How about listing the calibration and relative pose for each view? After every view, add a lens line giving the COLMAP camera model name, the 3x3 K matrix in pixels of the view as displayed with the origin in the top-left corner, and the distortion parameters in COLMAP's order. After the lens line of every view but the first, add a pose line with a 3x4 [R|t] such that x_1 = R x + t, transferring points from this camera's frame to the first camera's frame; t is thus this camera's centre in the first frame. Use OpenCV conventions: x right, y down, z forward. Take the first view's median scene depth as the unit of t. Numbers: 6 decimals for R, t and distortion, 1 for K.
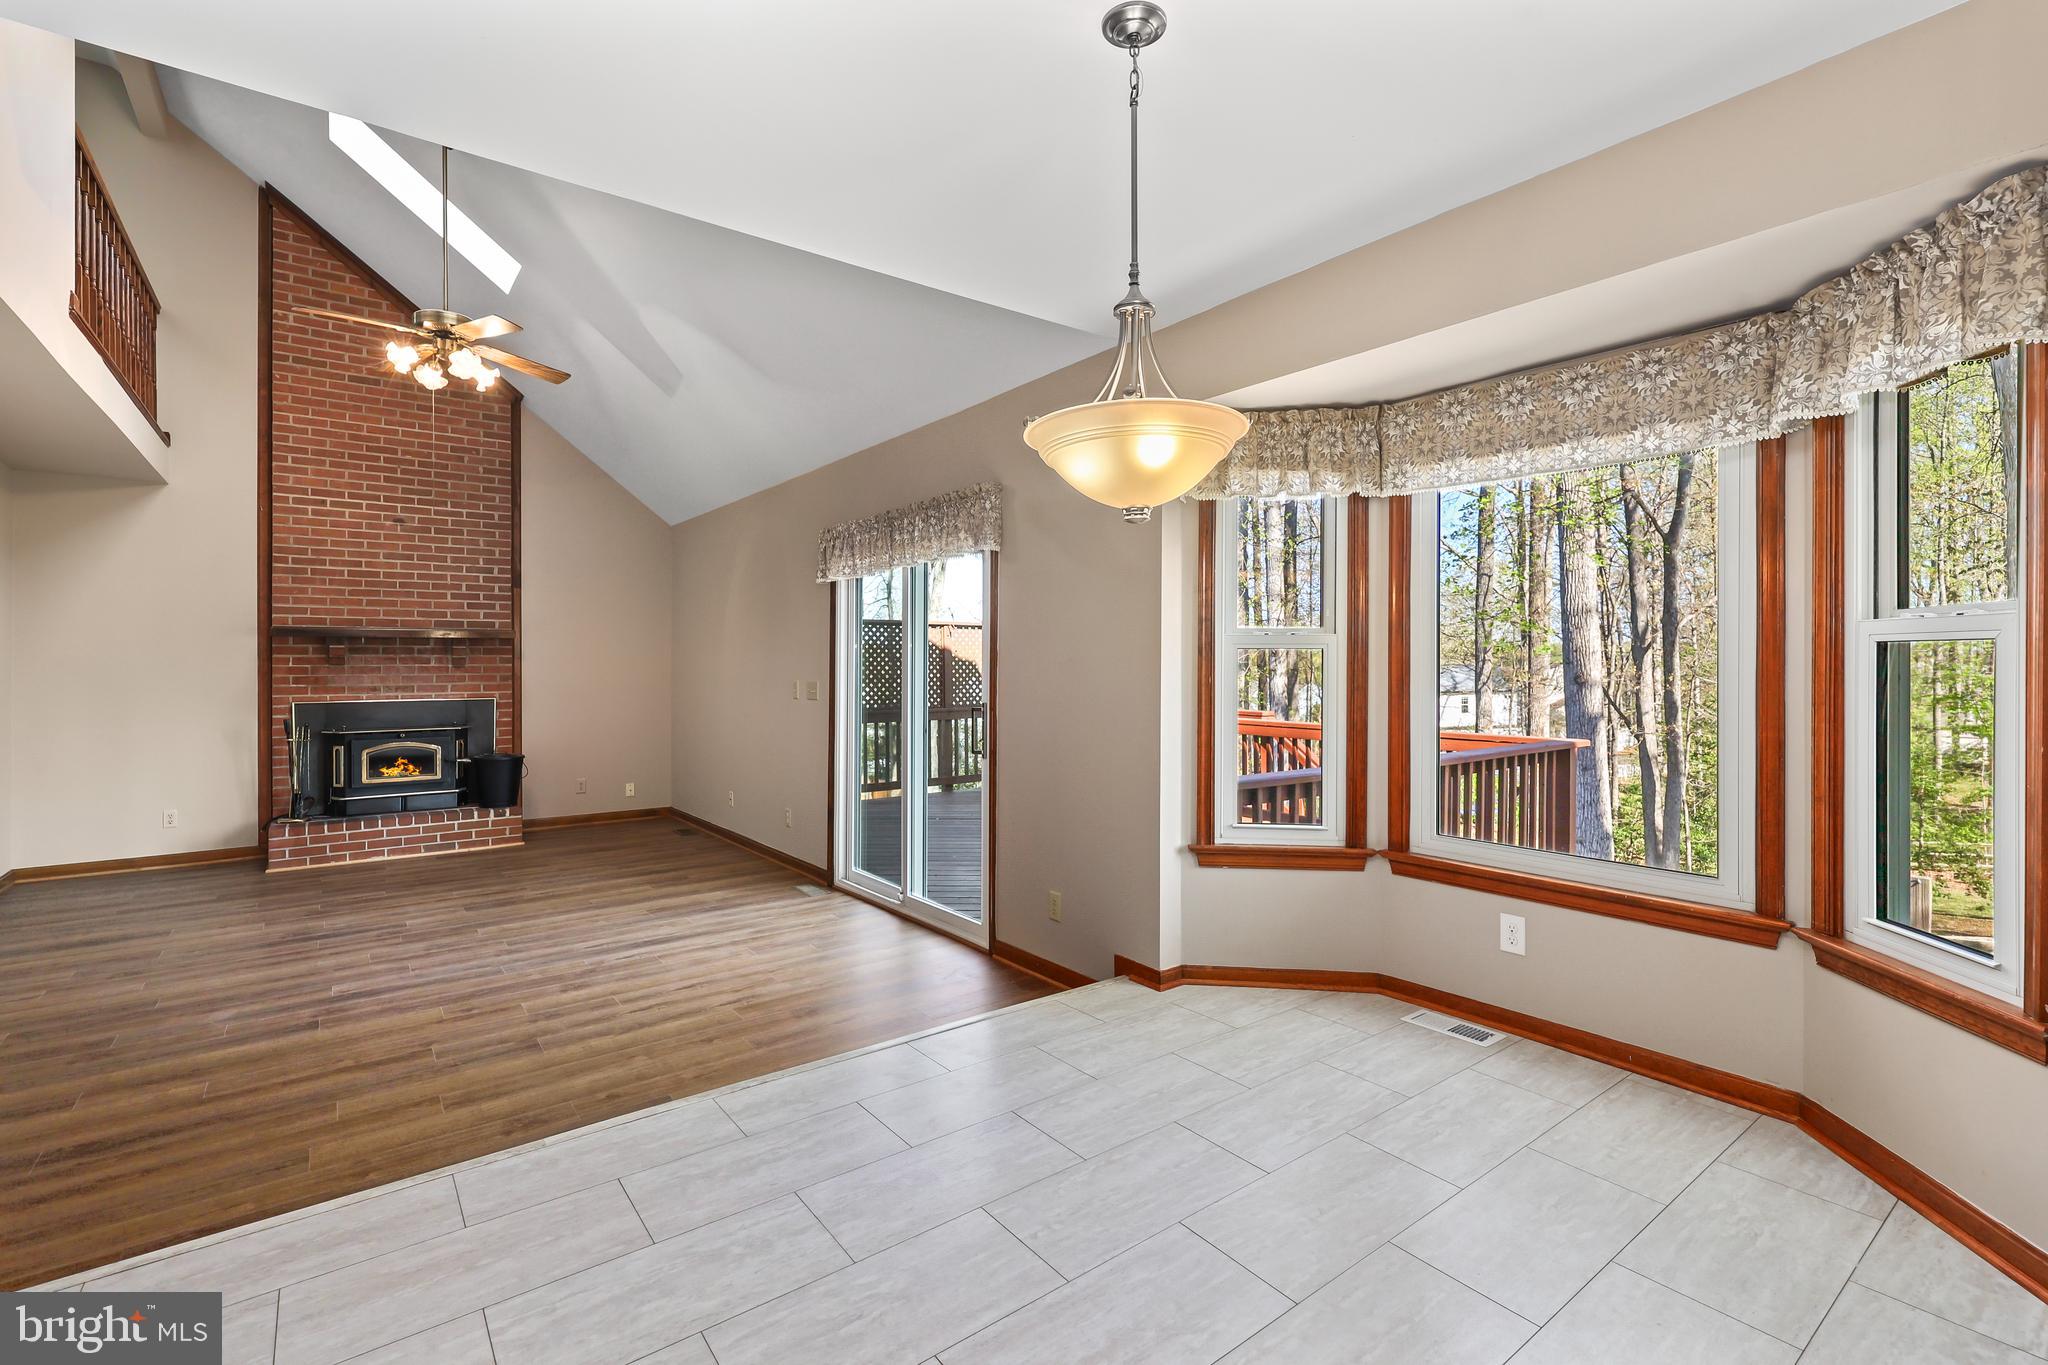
lens RADIAL K [[917.4, 0, 1031.2], [0, 917.4, 665.8], [0, 0, 1]] dist [0.001688, 0.000271]
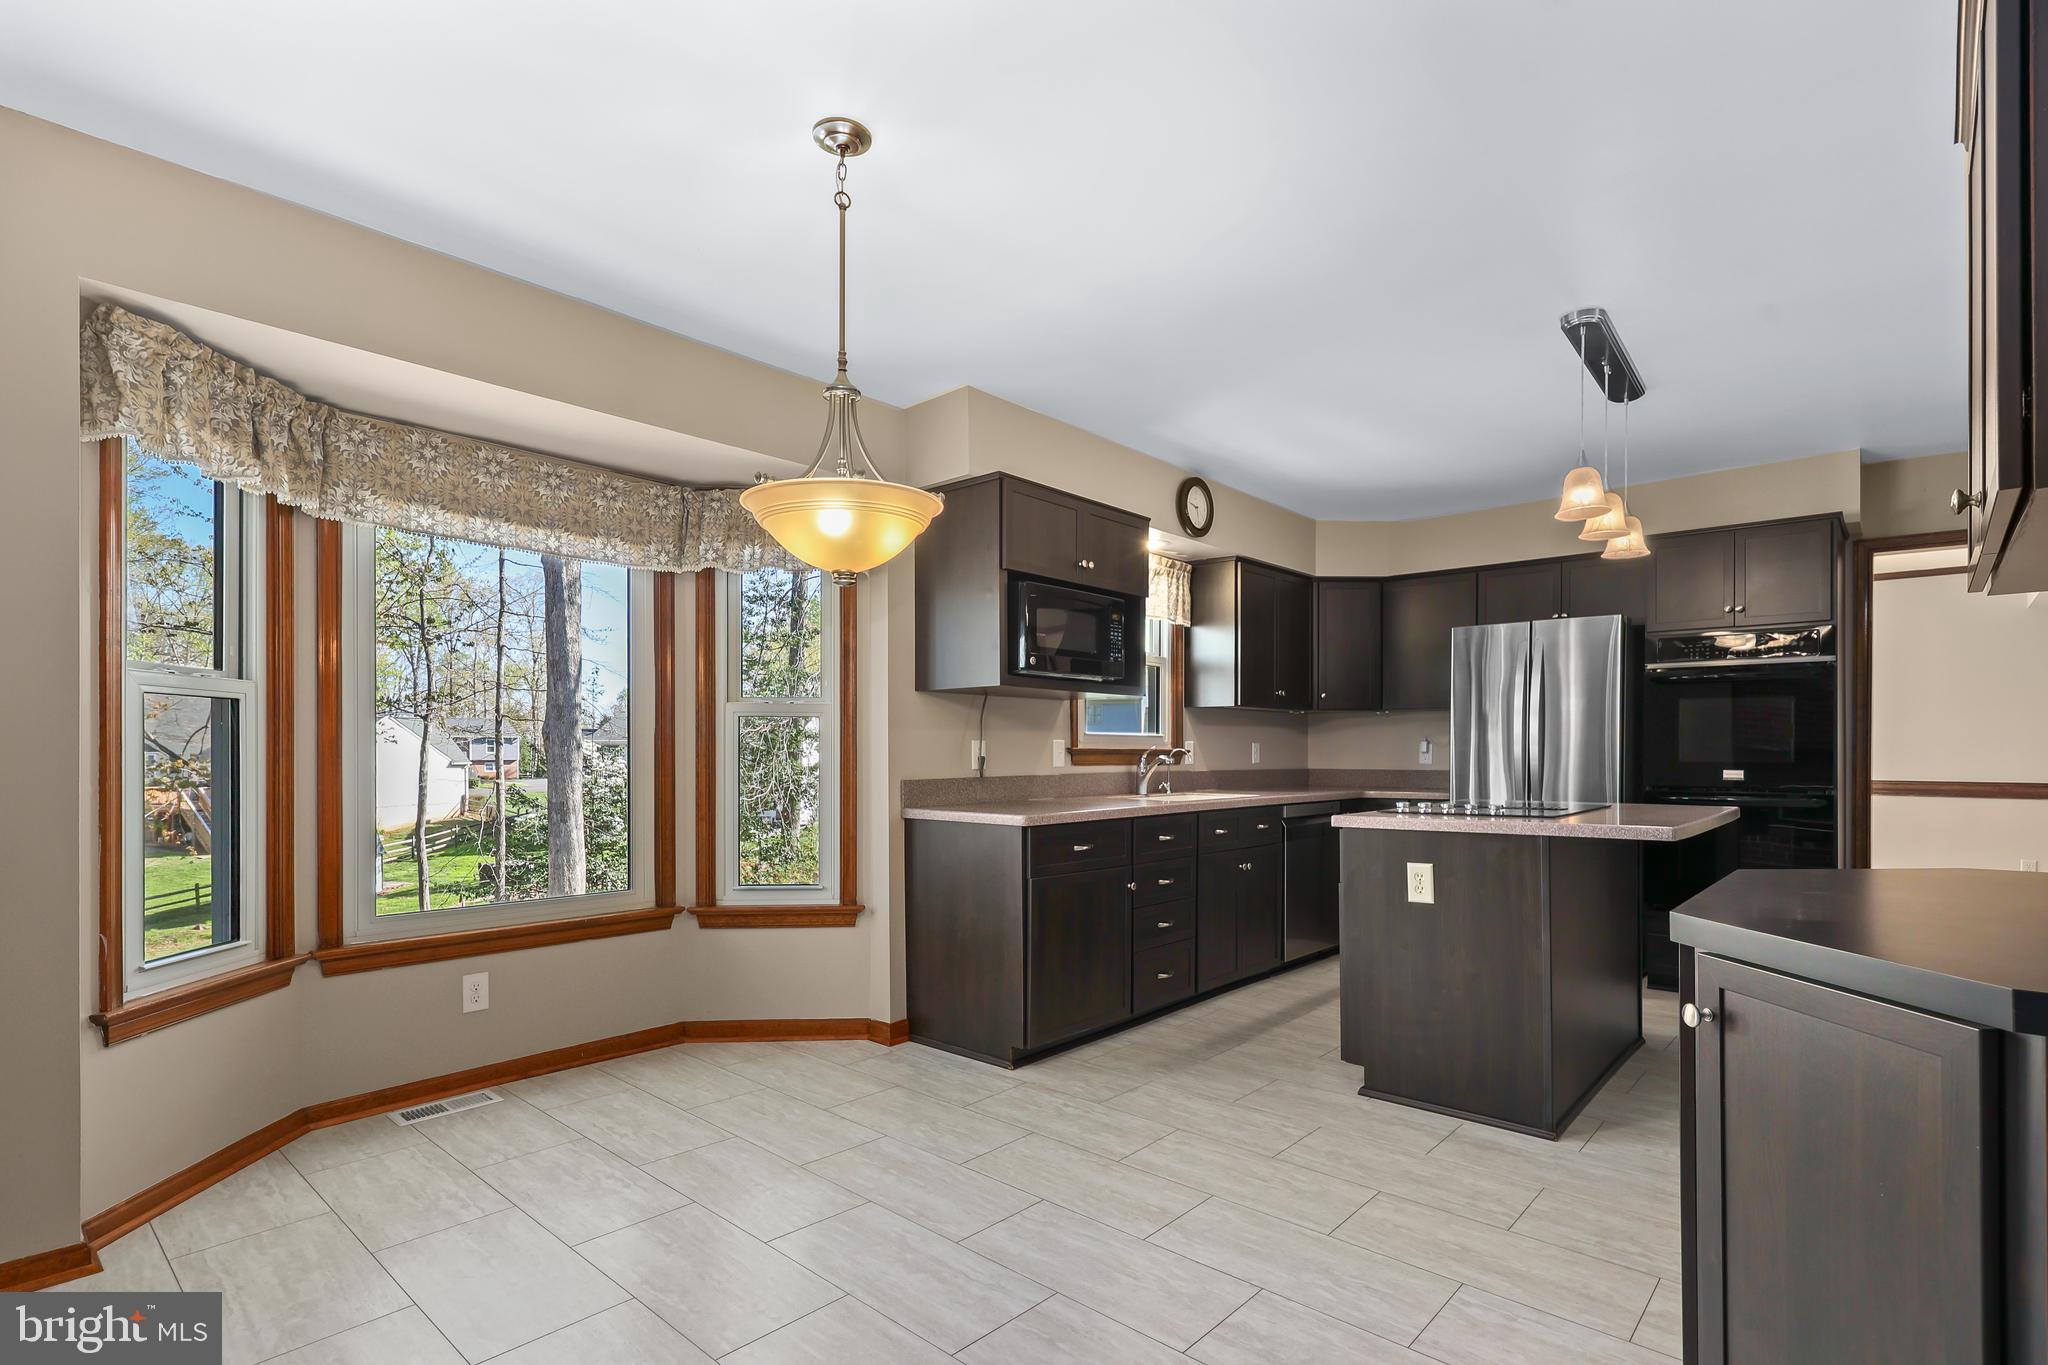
lens RADIAL K [[987.9, 0, 1036.4], [0, 987.9, 758.1], [0, 0, 1]] dist [0.007506, 0.000382]
pose [[-0.188366, -0.004678, 0.982088, -0.305592], [0.001442, 0.999986, 0.005040, 0.013195], [-0.982098, 0.002366, -0.188357, 0.274142]]
